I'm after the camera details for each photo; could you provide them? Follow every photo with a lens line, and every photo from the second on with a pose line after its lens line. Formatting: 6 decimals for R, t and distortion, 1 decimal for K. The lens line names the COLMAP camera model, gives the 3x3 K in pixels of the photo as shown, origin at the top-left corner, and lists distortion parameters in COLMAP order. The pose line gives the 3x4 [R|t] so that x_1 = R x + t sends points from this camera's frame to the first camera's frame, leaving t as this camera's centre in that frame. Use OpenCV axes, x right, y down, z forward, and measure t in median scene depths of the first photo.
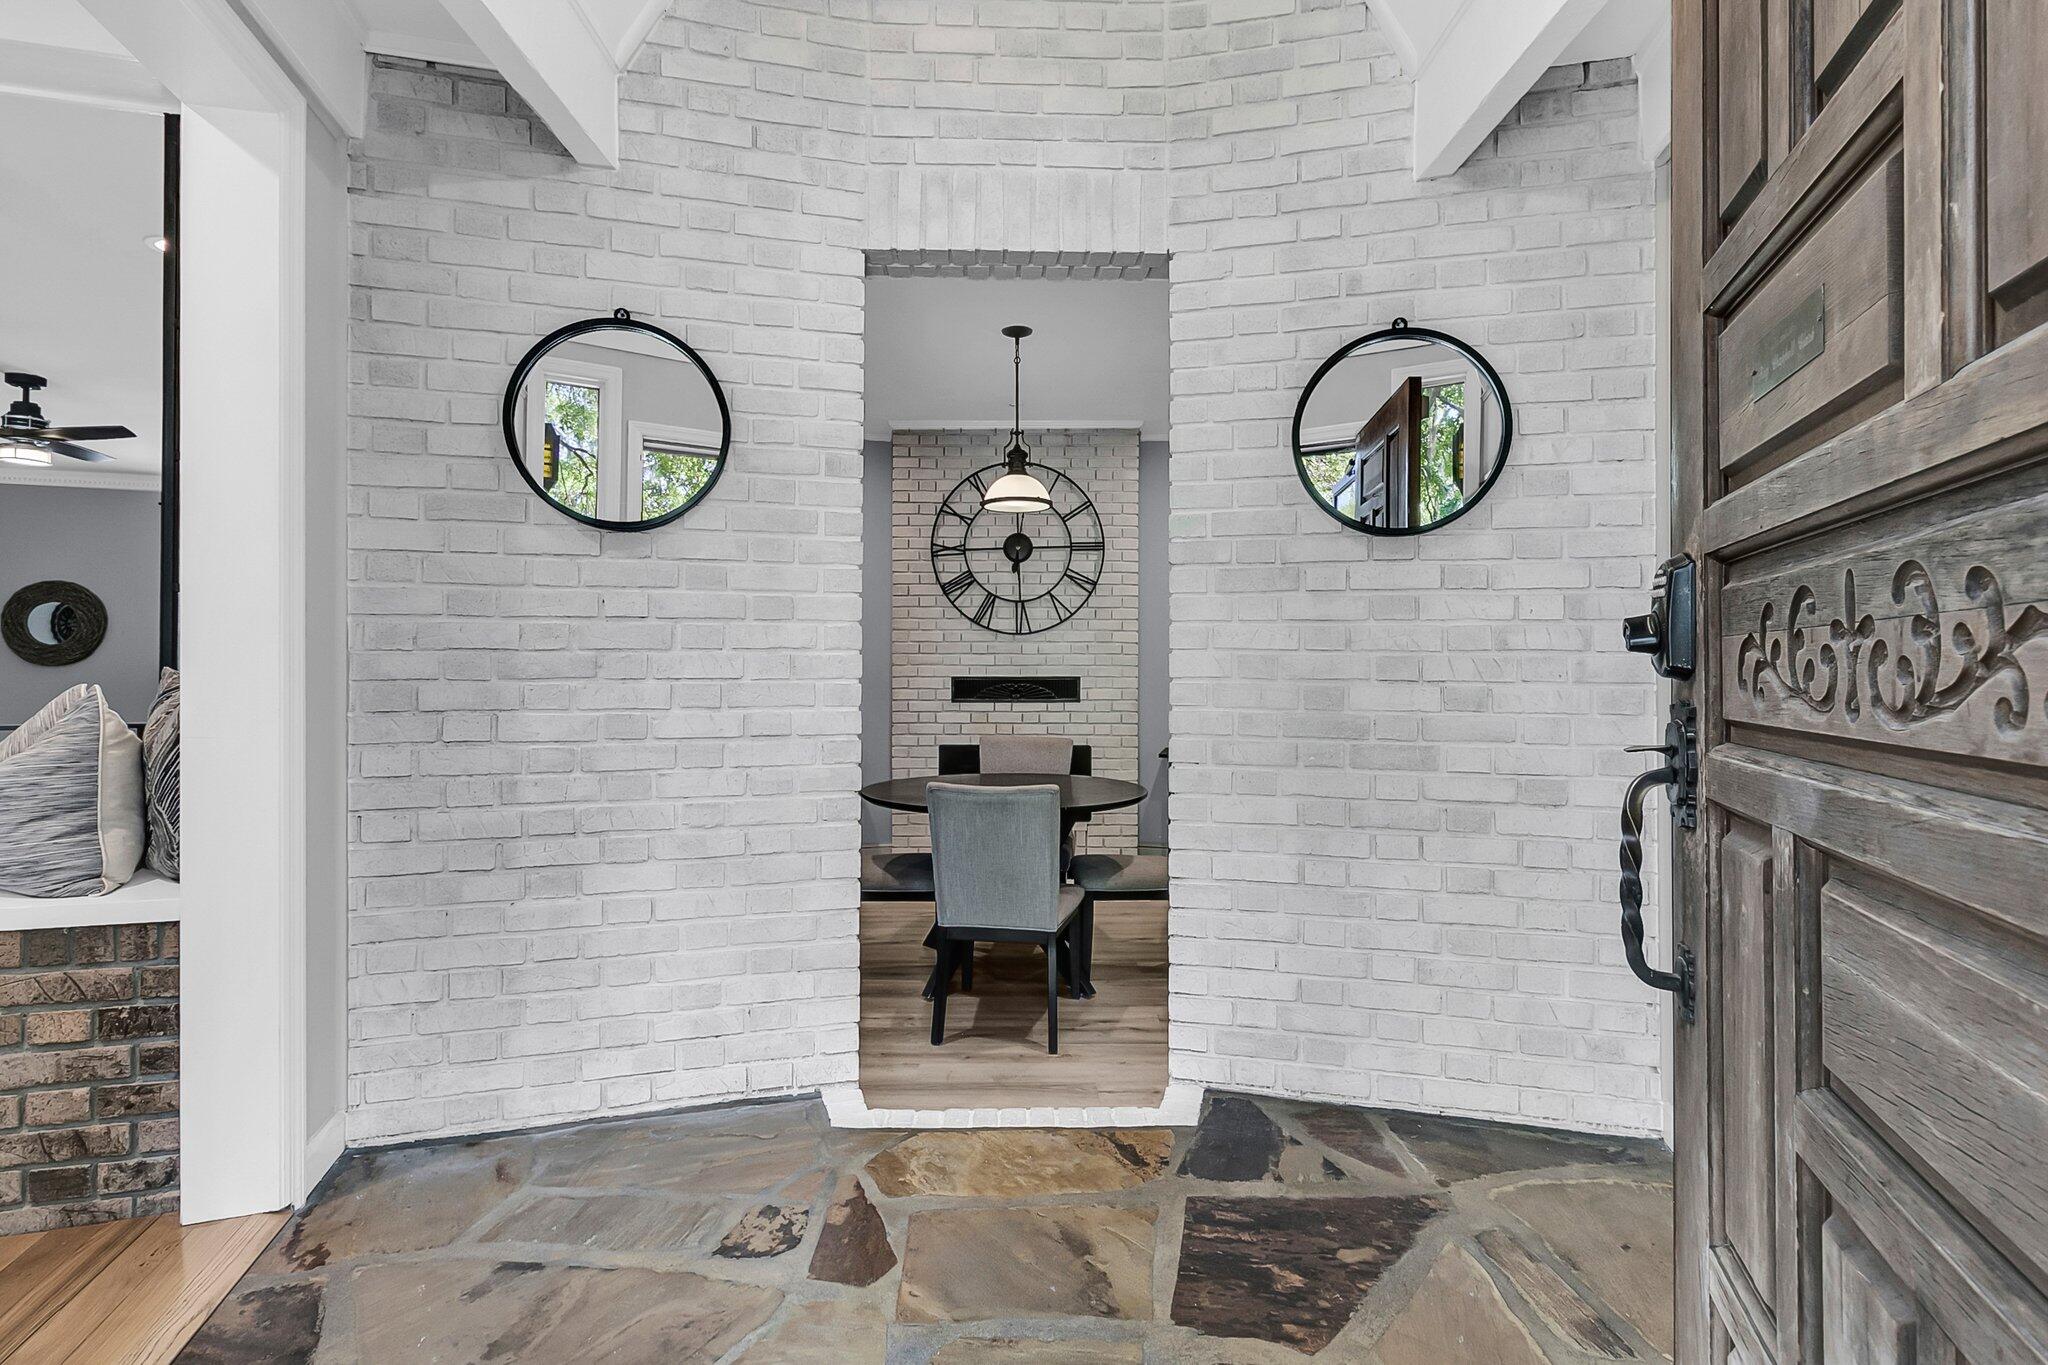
lens RADIAL K [[975.2, 0, 1022.8], [0, 975.2, 642.4], [0, 0, 1]] dist [0.003732, -0.000193]
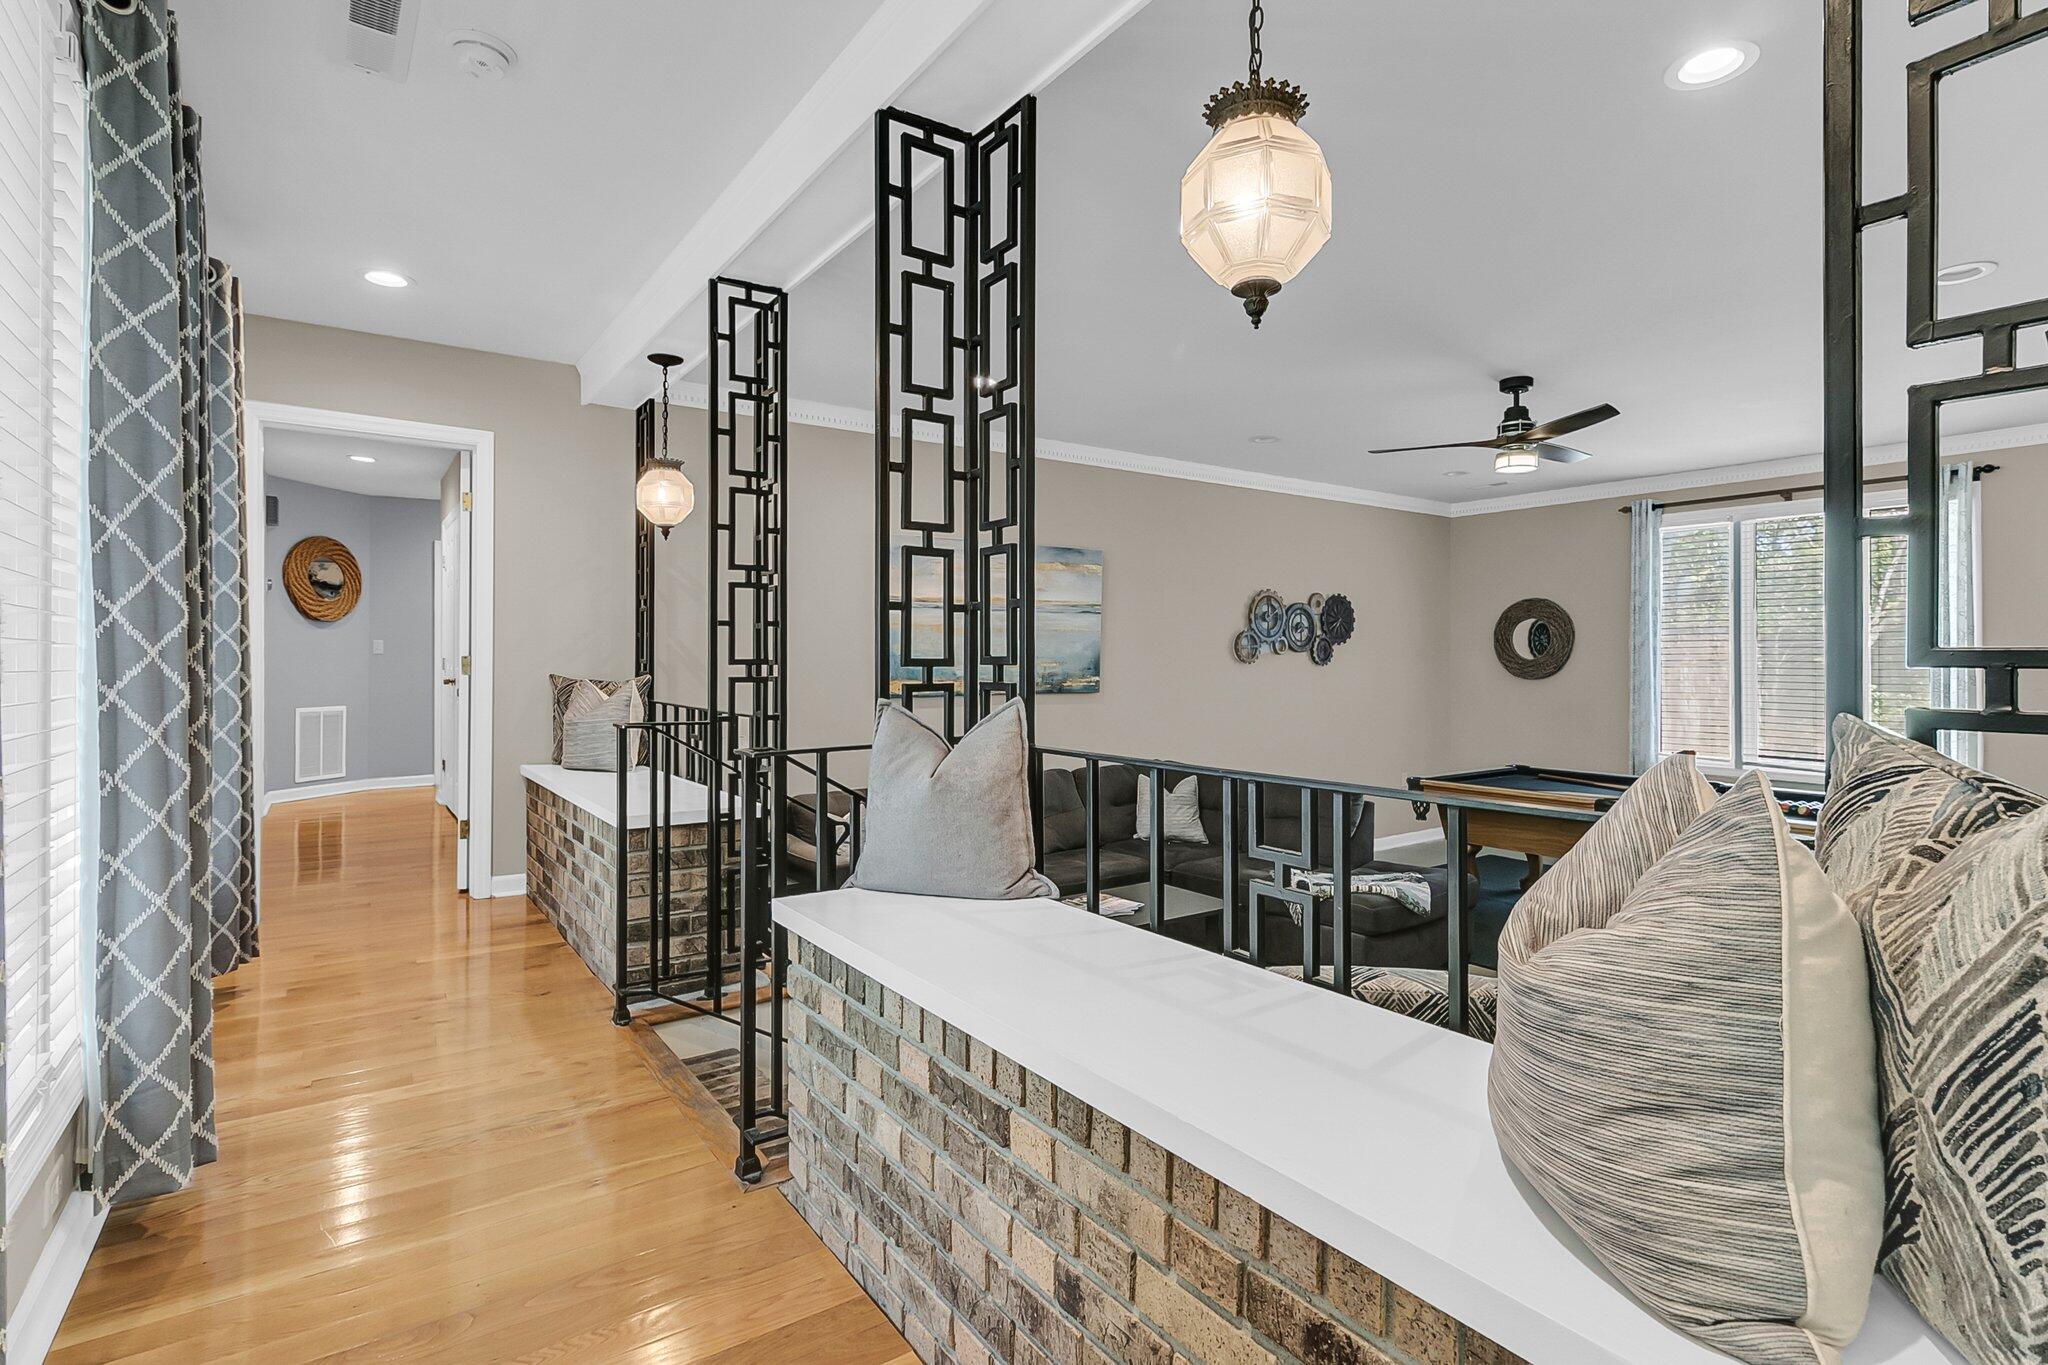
lens RADIAL K [[975.2, 0, 1027.7], [0, 975.2, 654.3], [0, 0, 1]] dist [0.003732, -0.000193]
pose [[0.319802, -0.007922, -0.947451, -0.667180], [0.006359, 0.999960, -0.006214, -0.001316], [0.947463, -0.004038, 0.319840, 0.598402]]
